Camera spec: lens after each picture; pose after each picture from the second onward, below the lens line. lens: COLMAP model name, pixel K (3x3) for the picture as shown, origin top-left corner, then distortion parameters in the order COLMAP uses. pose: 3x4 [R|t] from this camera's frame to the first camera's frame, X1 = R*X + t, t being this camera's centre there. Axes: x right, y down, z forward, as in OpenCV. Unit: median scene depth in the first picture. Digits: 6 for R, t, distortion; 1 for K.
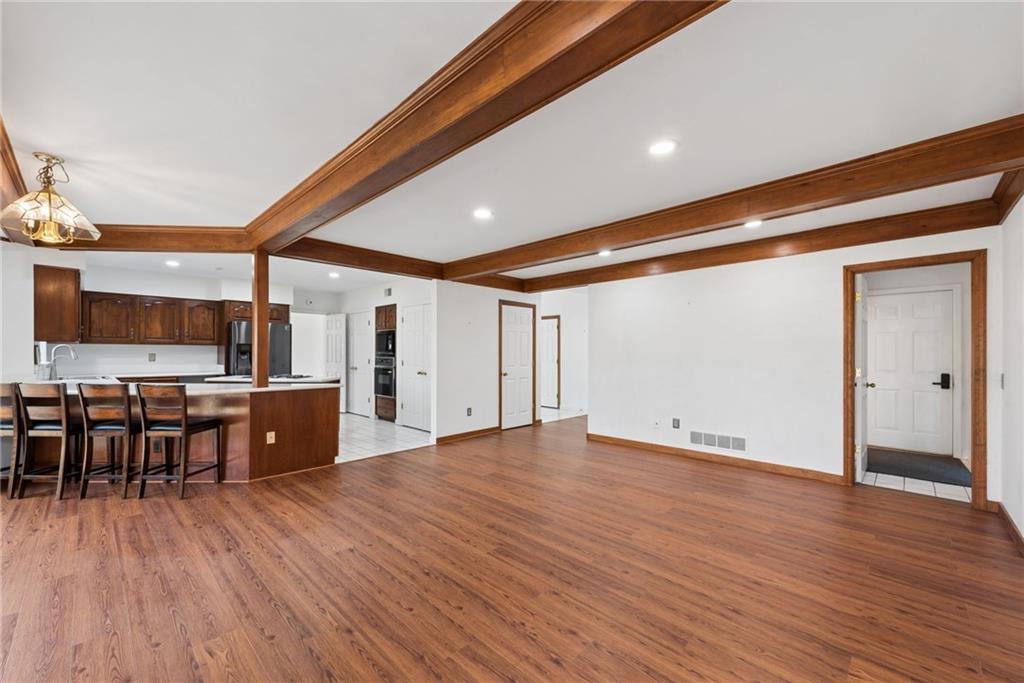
lens RADIAL K [[401.2, 0, 512.4], [0, 401.2, 352.0], [0, 0, 1]] dist [0.006424, -0.000894]
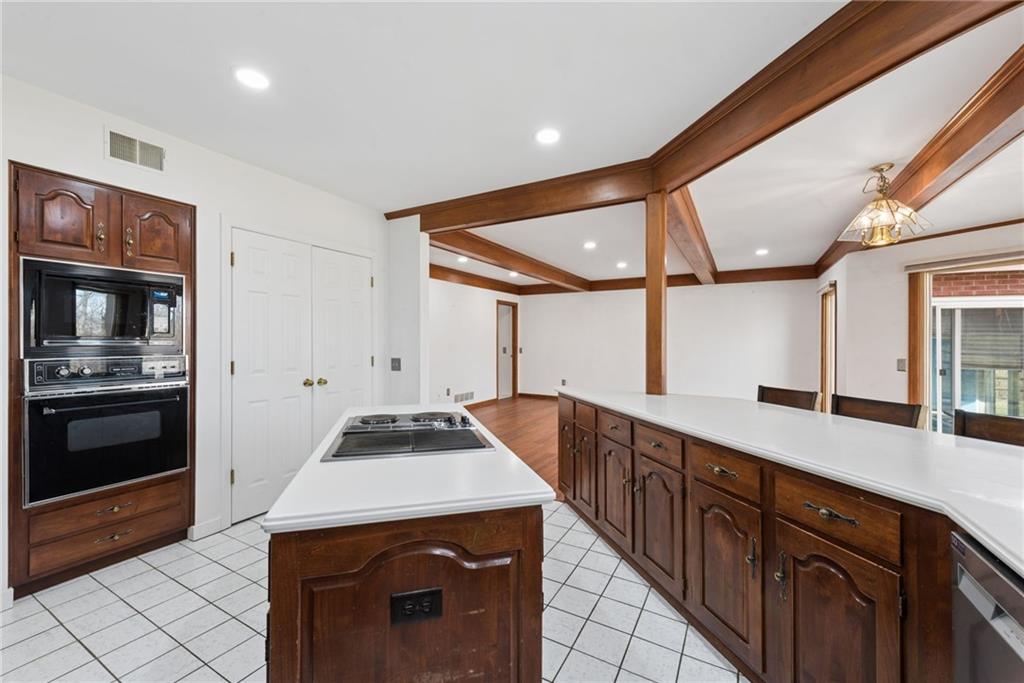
lens RADIAL K [[401.2, 0, 513.6], [0, 401.2, 340.7], [0, 0, 1]] dist [0.006424, -0.000894]
pose [[-0.256301, -0.003435, 0.966591, -0.777489], [-0.011610, 0.999932, 0.000475, -0.003255], [-0.966527, -0.011101, -0.256324, 0.887578]]
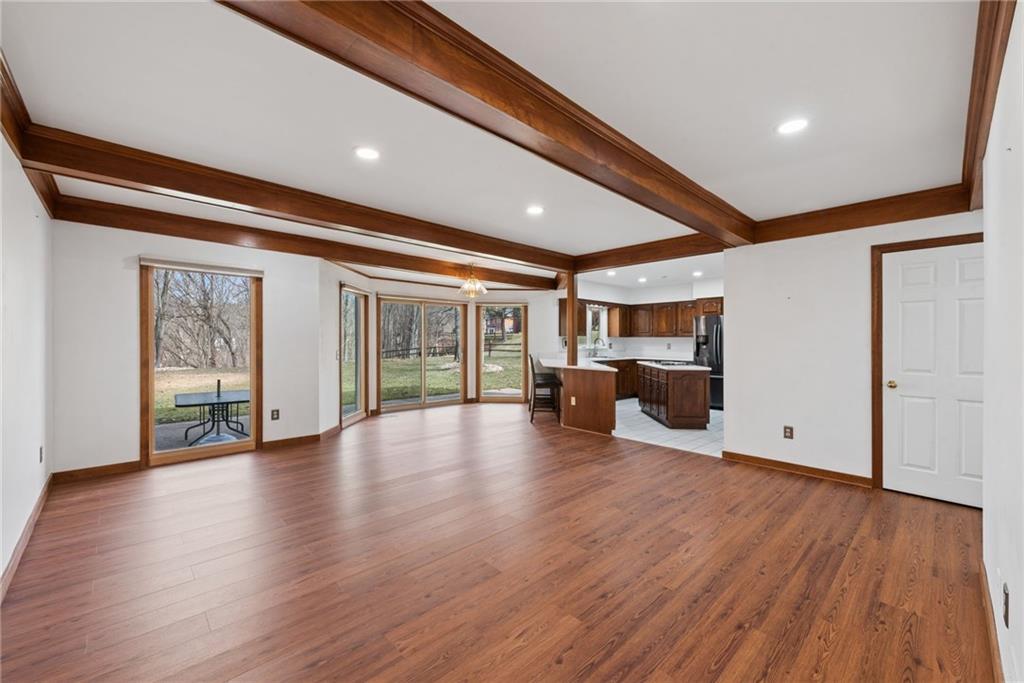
lens RADIAL K [[401.2, 0, 513.4], [0, 401.2, 342.0], [0, 0, 1]] dist [0.006424, -0.000894]
pose [[-0.048112, -0.002320, -0.998839, 0.530047], [-0.006439, 0.999977, -0.002012, 0.004150], [0.998821, 0.006335, -0.048126, 0.534562]]
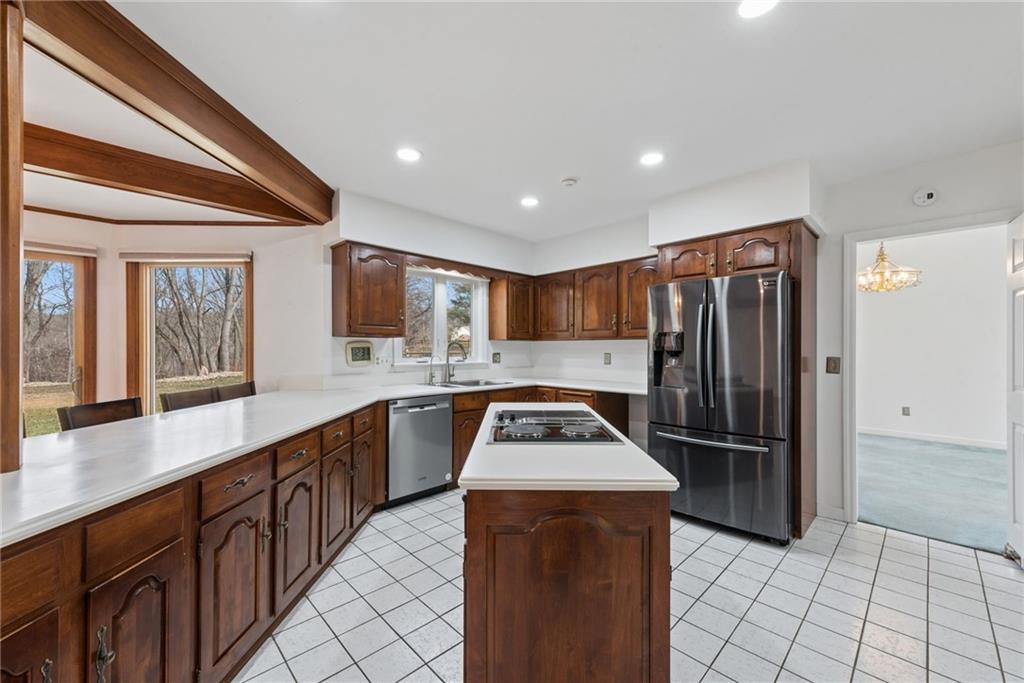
lens RADIAL K [[401.2, 0, 509.1], [0, 401.2, 348.4], [0, 0, 1]] dist [0.006424, -0.000894]
pose [[-0.043773, -0.000119, -0.999041, -0.216028], [0.001532, 0.999999, -0.000187, -0.004142], [0.999040, -0.001539, -0.043773, 0.872801]]
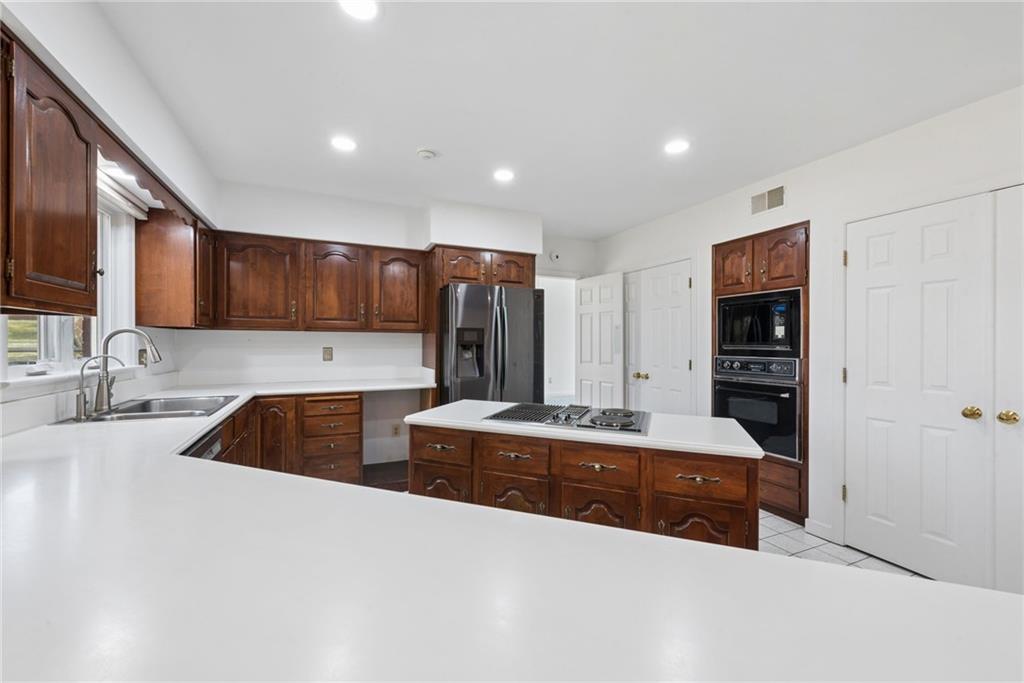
lens RADIAL K [[401.2, 0, 507.3], [0, 401.2, 341.6], [0, 0, 1]] dist [0.006424, -0.000894]
pose [[0.925229, -0.001379, -0.379408, -0.448963], [0.000649, 0.999998, -0.002052, -0.003208], [0.379410, 0.001653, 0.925227, 0.577230]]
